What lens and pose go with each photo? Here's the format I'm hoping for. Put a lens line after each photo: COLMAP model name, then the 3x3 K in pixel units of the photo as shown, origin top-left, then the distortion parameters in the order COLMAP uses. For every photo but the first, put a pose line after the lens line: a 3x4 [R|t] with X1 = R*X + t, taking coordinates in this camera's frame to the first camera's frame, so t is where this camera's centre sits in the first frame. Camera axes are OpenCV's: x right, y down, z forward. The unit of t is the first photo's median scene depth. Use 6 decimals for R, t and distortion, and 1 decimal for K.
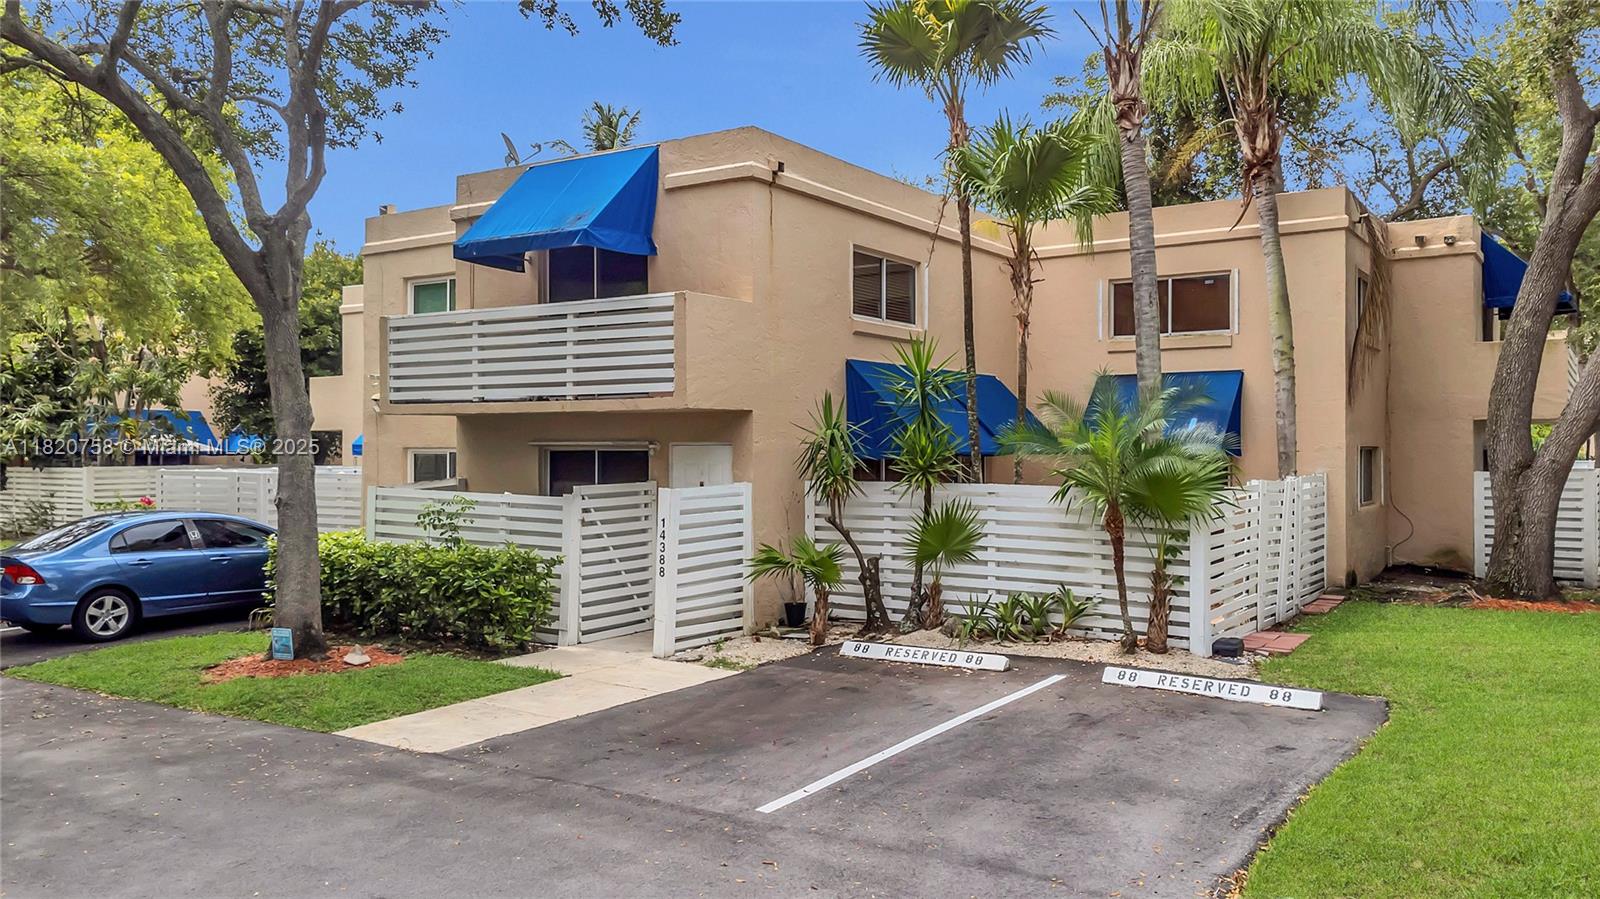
lens RADIAL K [[1146.2, 0, 800.0], [0, 1146.2, 449.5], [0, 0, 1]] dist [0.051872, 0.000599]
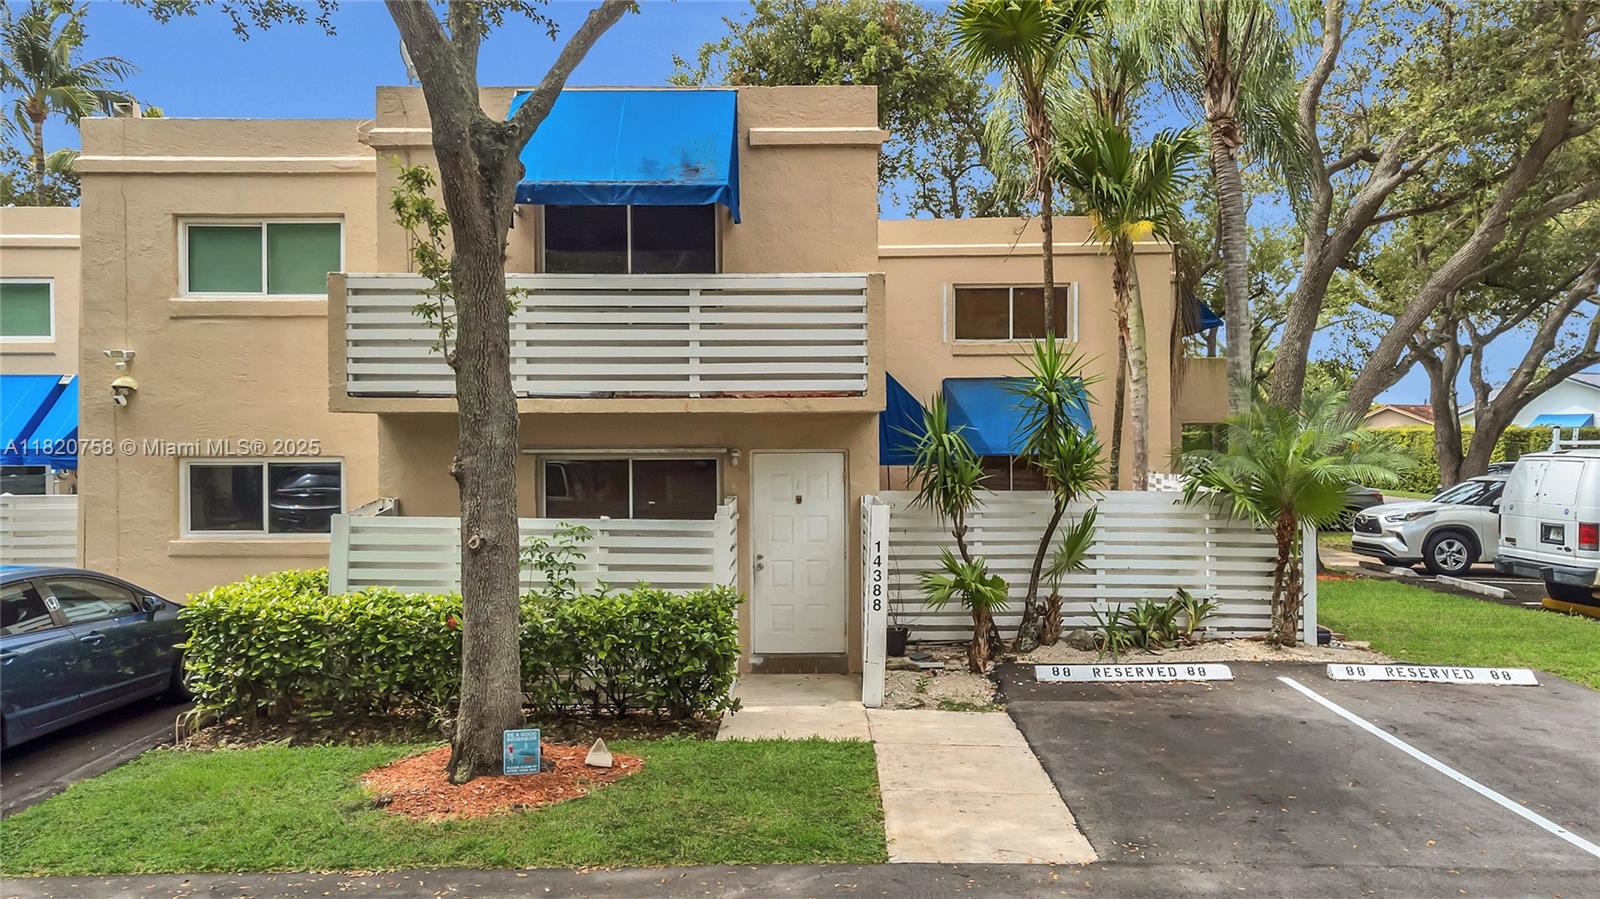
lens RADIAL K [[1175.6, 0, 799.5], [0, 1175.6, 444.3], [0, 0, 1]] dist [0.056412, 0.003791]
pose [[0.853757, -0.004437, 0.520653, -0.574981], [0.005787, 0.999983, -0.000968, -0.009824], [-0.520640, 0.003840, 0.853768, 0.272466]]
